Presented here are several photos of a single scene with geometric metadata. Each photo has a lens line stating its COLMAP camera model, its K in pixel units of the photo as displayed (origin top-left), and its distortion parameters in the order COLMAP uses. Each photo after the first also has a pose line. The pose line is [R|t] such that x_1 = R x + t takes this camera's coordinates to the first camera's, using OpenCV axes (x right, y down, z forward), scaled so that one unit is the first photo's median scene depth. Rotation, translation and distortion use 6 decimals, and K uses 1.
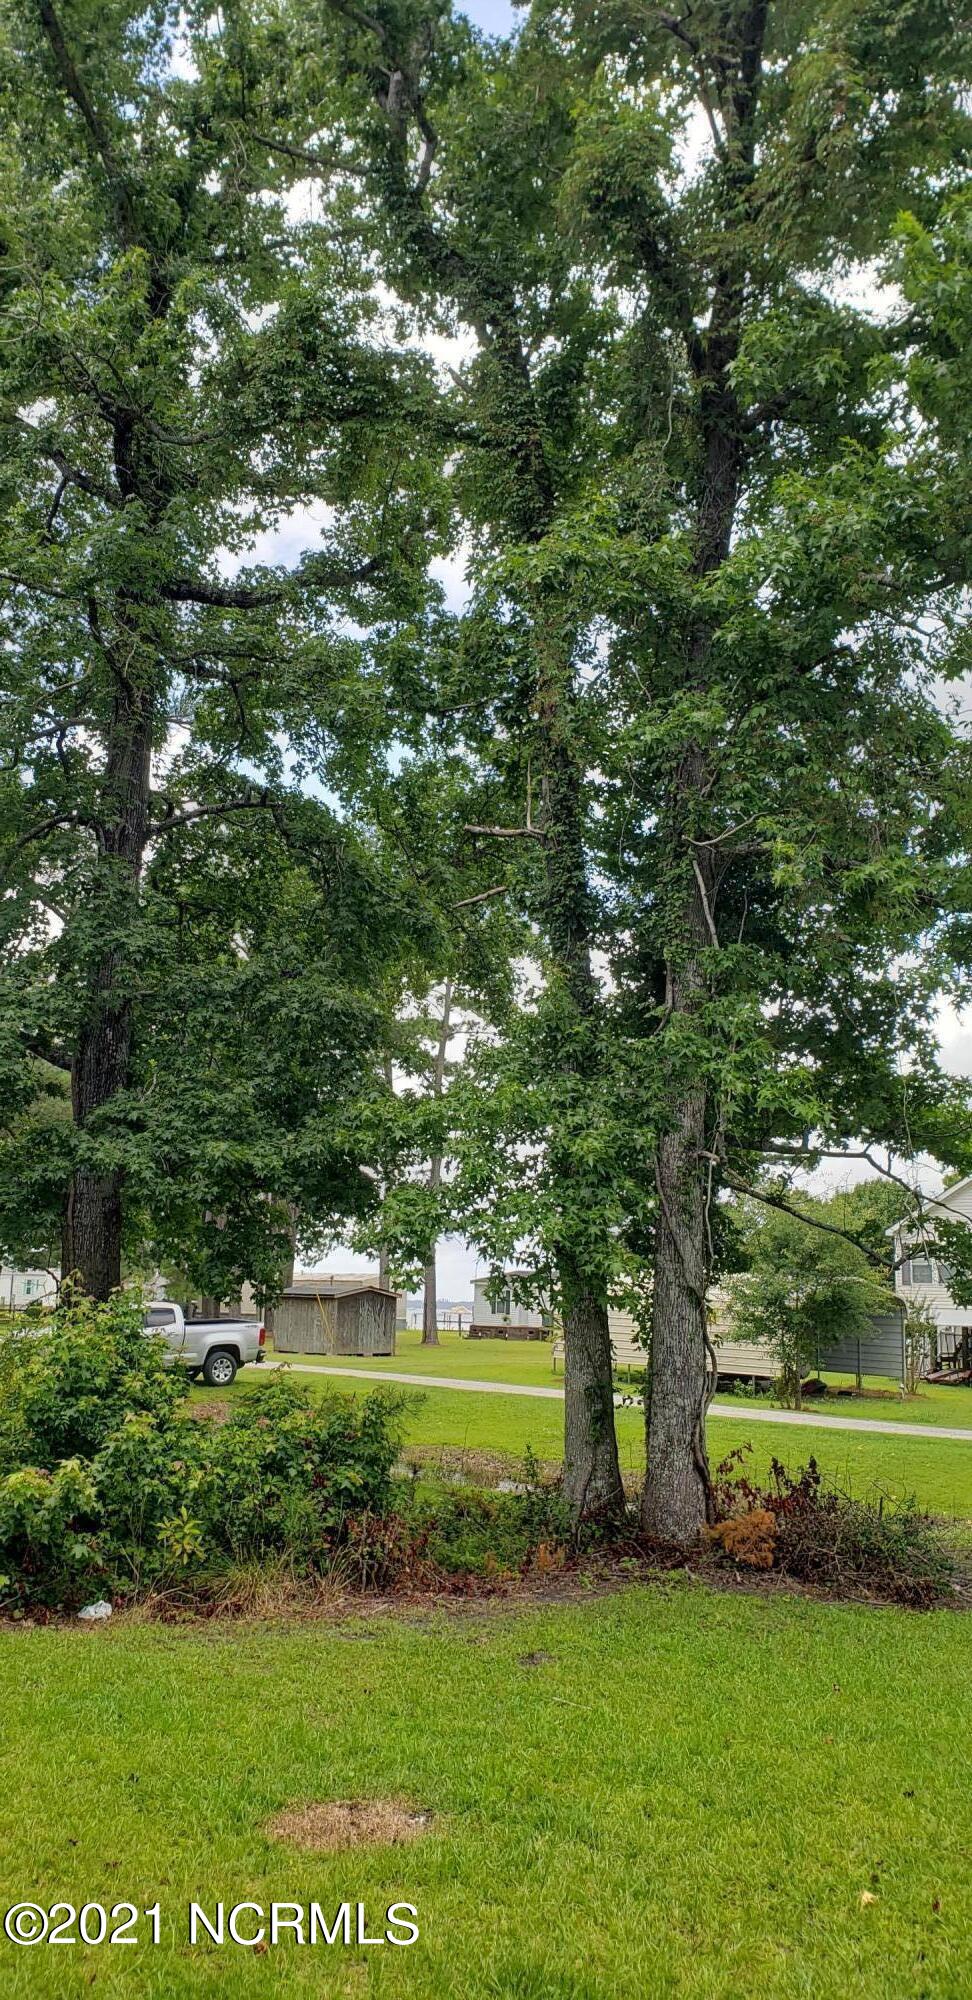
lens RADIAL K [[1568.4, 0, 469.9], [0, 1568.4, 991.0], [0, 0, 1]] dist [0.037171, -0.042757]
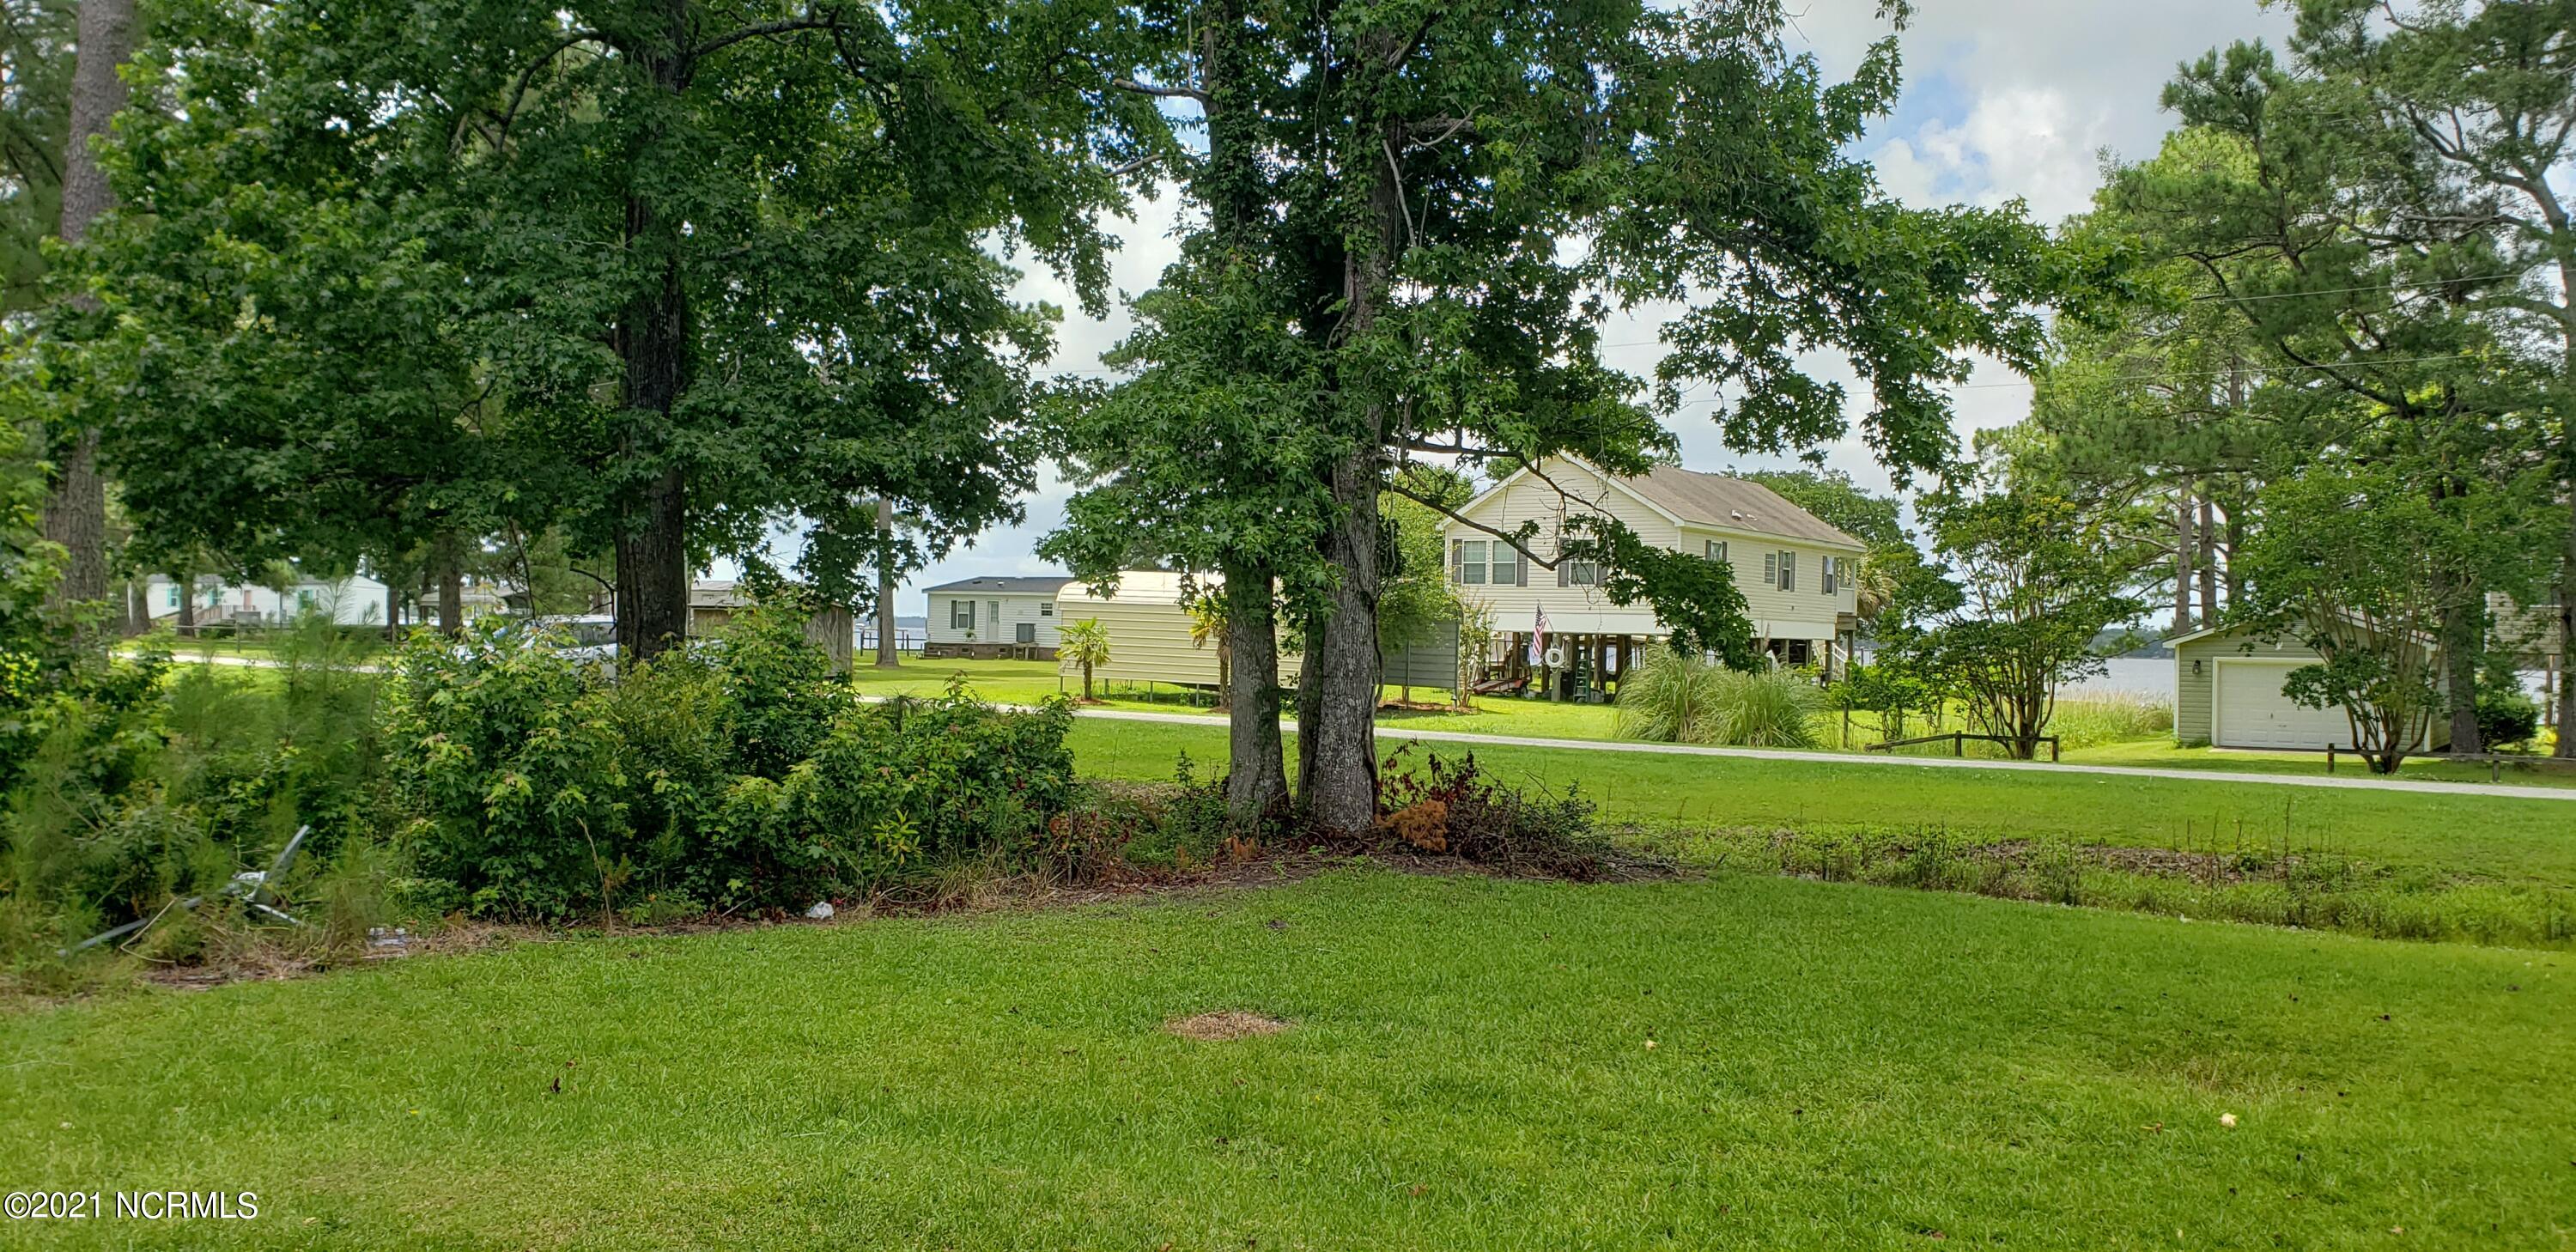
lens RADIAL K [[2020.1, 0, 1266.4], [0, 2020.1, 660.4], [0, 0, 1]] dist [0.037171, -0.042757]
pose [[0.980519, -0.018328, 0.195565, -0.169749], [-0.024547, 0.976398, 0.214579, -0.039749], [-0.194882, -0.215200, 0.956927, -0.215431]]
